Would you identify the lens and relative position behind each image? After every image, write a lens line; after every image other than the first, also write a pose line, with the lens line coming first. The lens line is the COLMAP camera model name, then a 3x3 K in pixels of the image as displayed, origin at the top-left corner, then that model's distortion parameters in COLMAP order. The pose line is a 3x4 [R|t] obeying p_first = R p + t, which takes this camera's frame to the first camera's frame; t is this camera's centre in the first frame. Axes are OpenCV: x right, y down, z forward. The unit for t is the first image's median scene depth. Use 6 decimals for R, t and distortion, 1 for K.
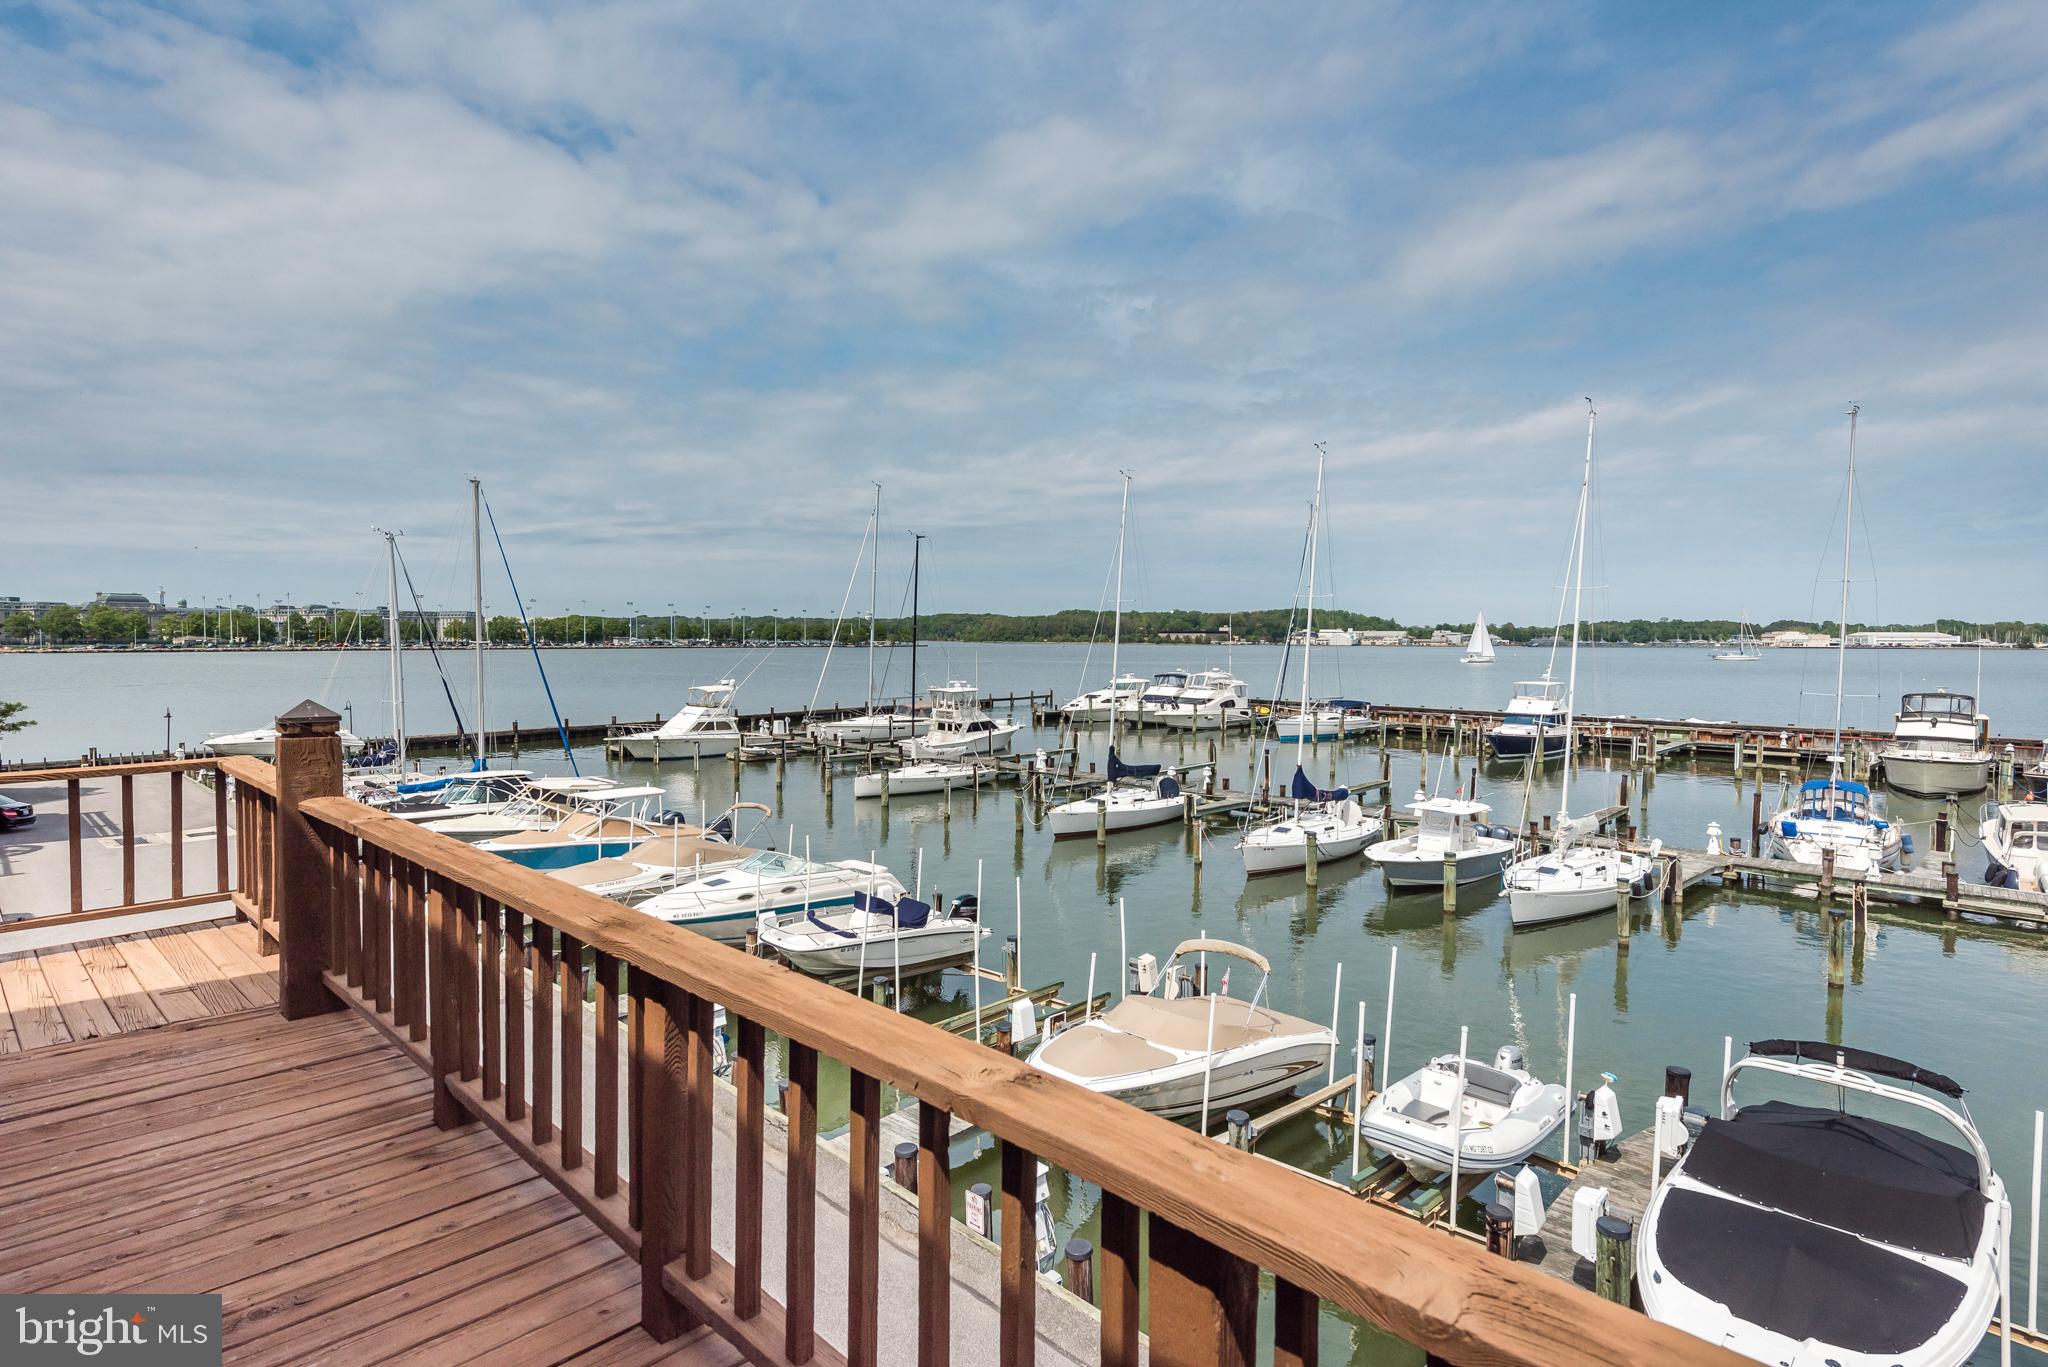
lens RADIAL K [[1027.2, 0, 1013.0], [0, 1027.2, 678.1], [0, 0, 1]] dist [0.001472, -0.000926]
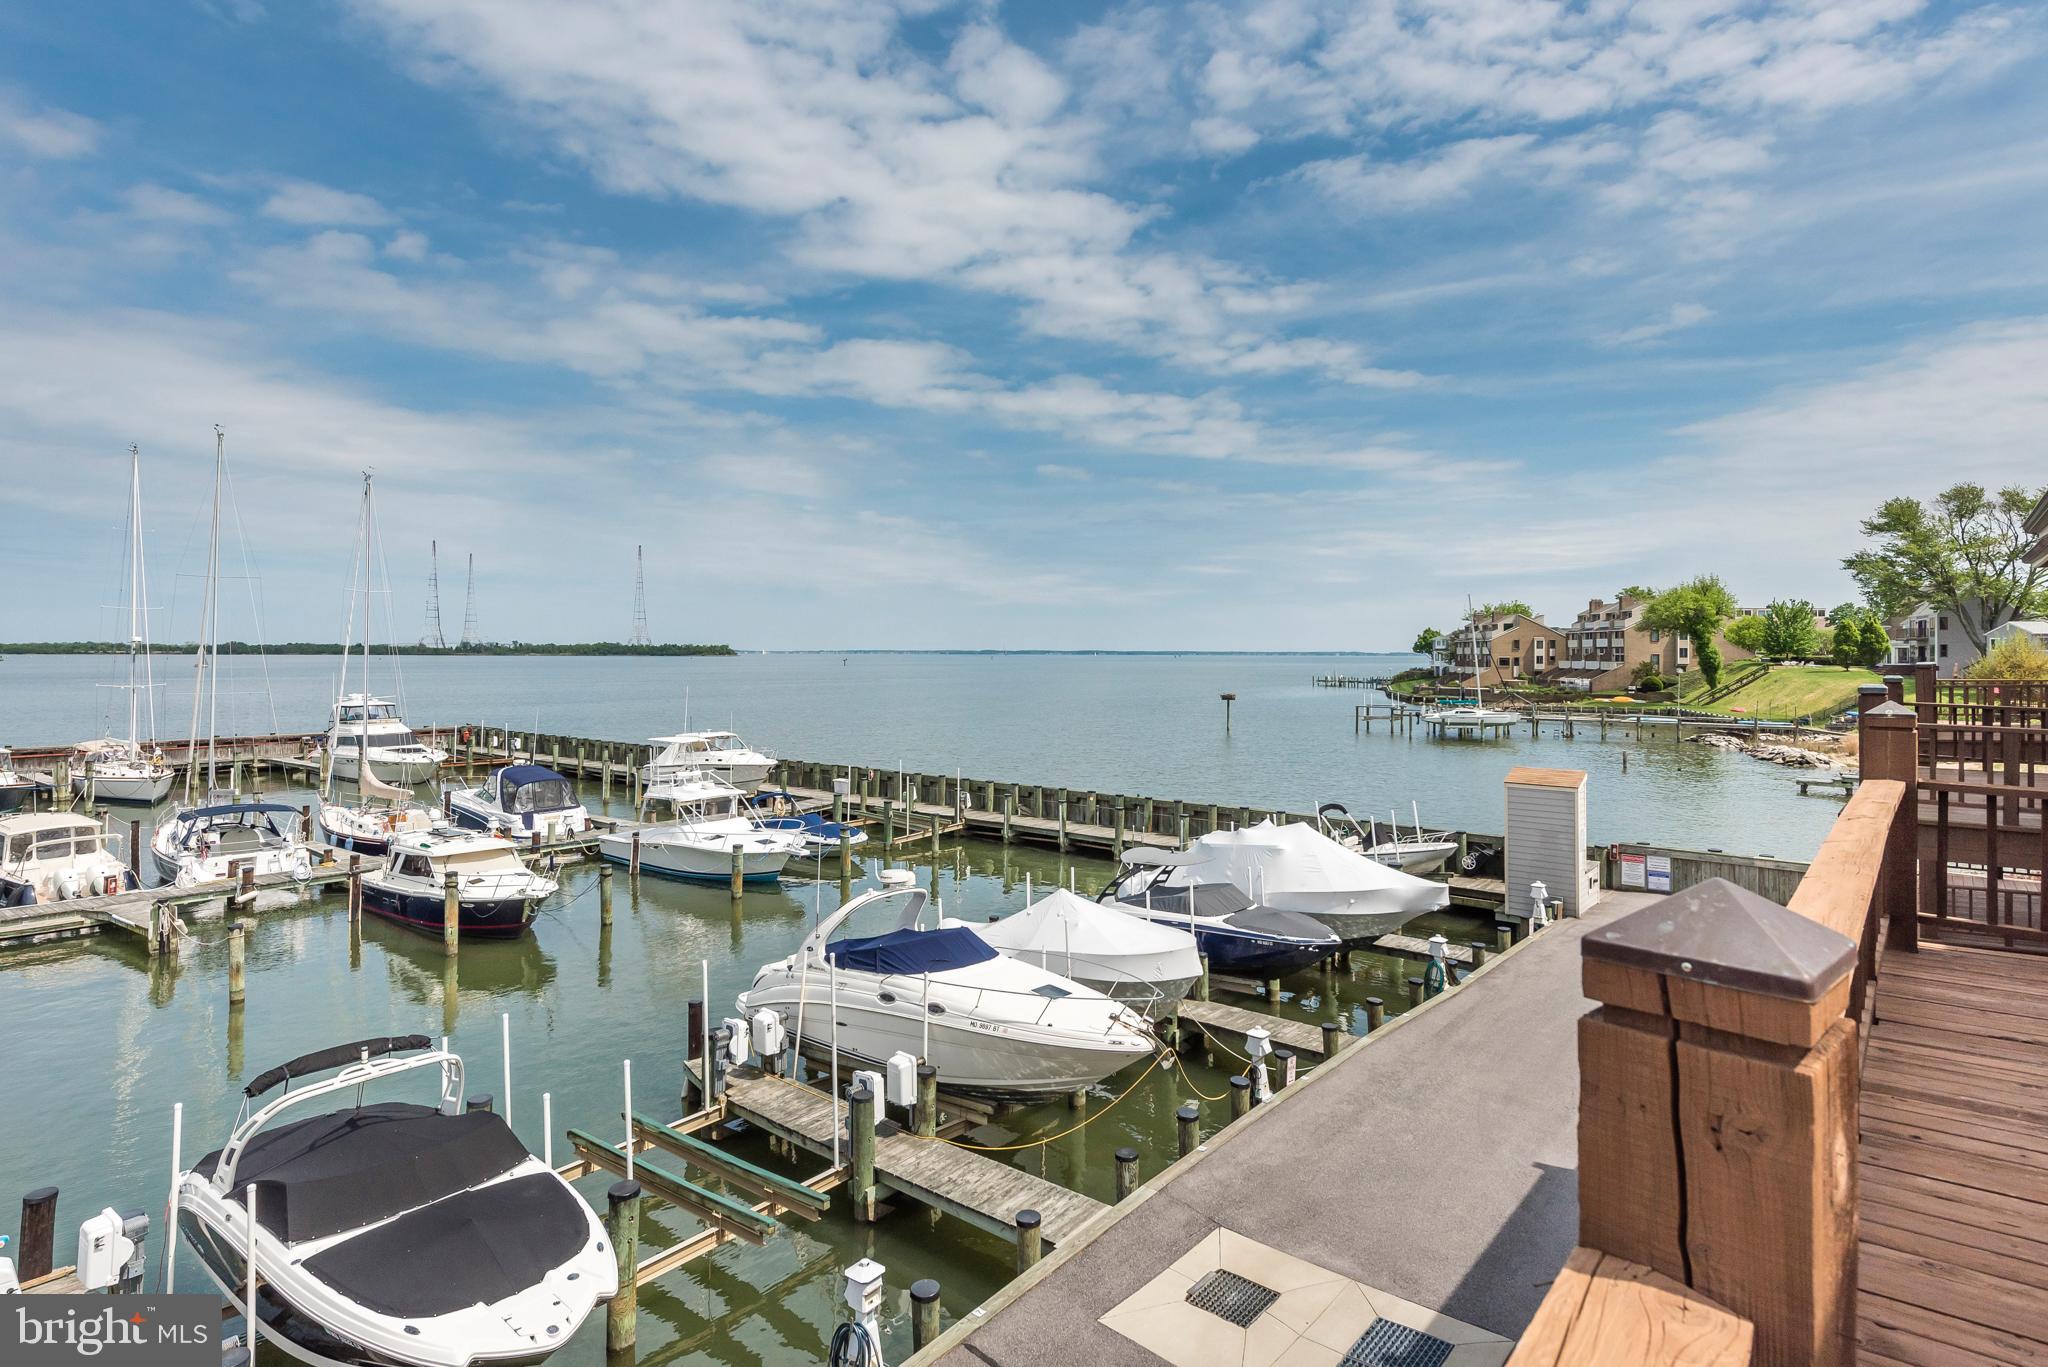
lens RADIAL K [[1048.5, 0, 1033.6], [0, 1048.5, 652.7], [0, 0, 1]] dist [0.001393, -0.000514]
pose [[-0.104553, -0.003010, 0.994515, -0.079002], [0.033620, 0.999413, 0.006560, -0.005121], [-0.993951, 0.034121, -0.104391, 0.102897]]
